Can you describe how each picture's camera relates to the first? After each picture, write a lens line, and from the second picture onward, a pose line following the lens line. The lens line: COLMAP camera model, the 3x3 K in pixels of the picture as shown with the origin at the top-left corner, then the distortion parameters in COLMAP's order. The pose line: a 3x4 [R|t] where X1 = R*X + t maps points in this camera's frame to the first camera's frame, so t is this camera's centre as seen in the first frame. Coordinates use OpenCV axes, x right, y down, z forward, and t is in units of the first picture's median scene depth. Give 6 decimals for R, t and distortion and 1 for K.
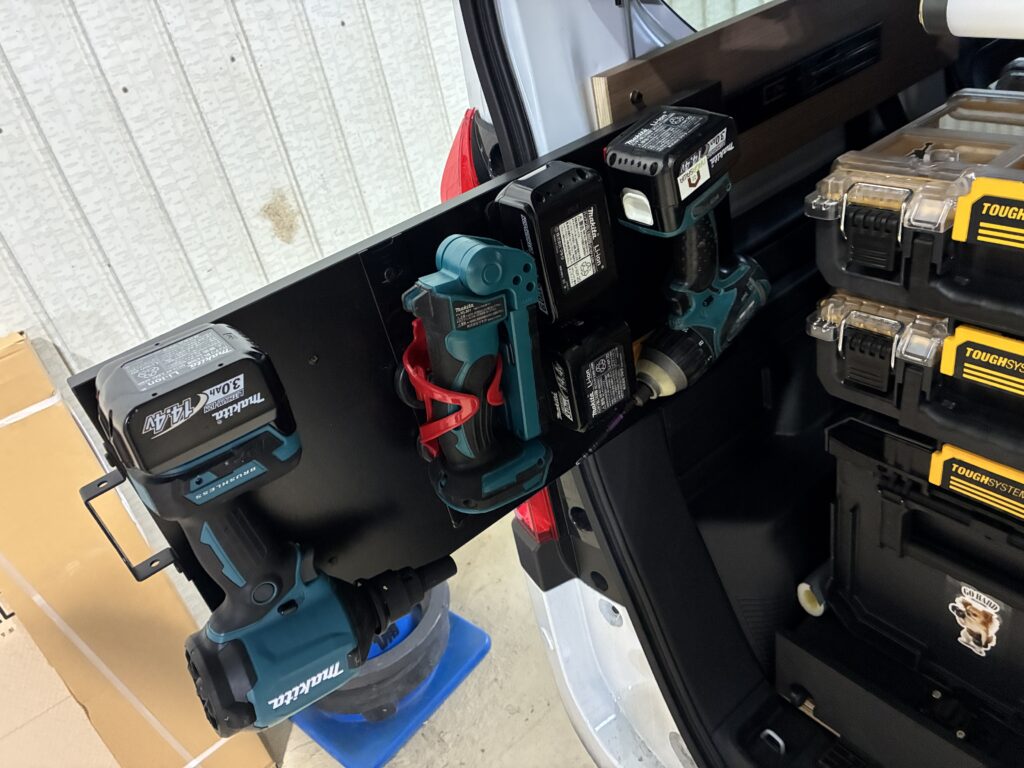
lens RADIAL K [[778.7, 0, 508.5], [0, 778.7, 387.9], [0, 0, 1]] dist [0.025321, -0.041891]
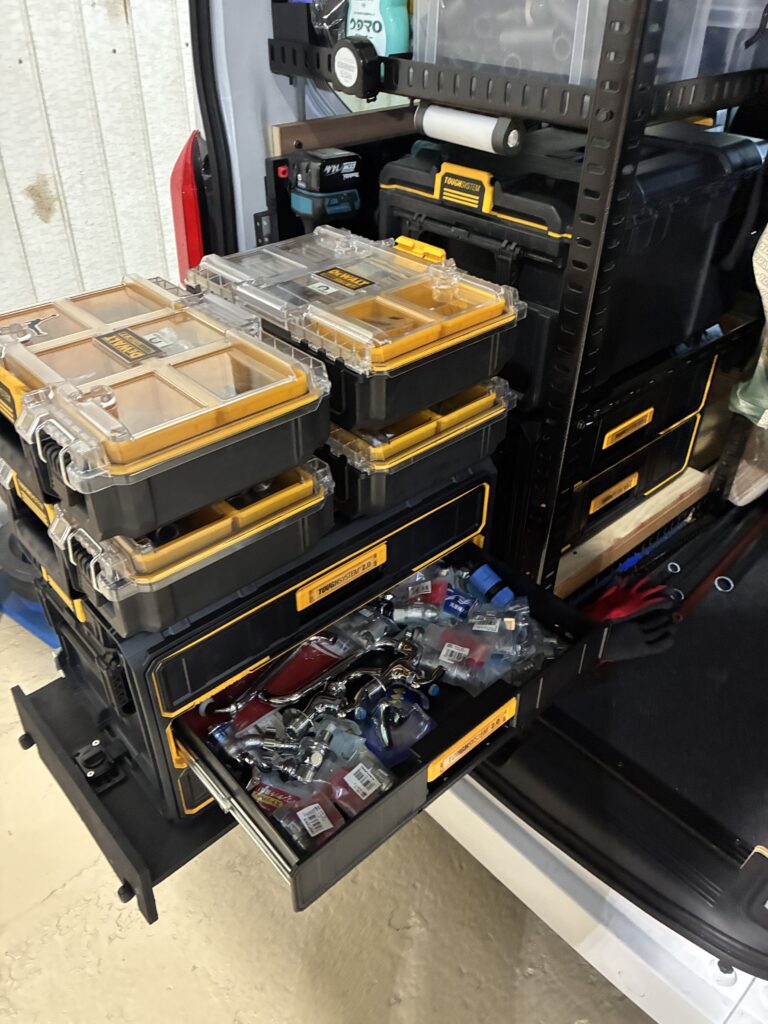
lens RADIAL K [[778.7, 0, 389.4], [0, 778.7, 511.1], [0, 0, 1]] dist [0.025321, -0.041891]
pose [[0.973579, 0.120708, 0.193837, 0.061770], [-0.131110, 0.990490, 0.041715, 0.146670], [-0.186958, -0.066027, 0.980147, -0.341914]]
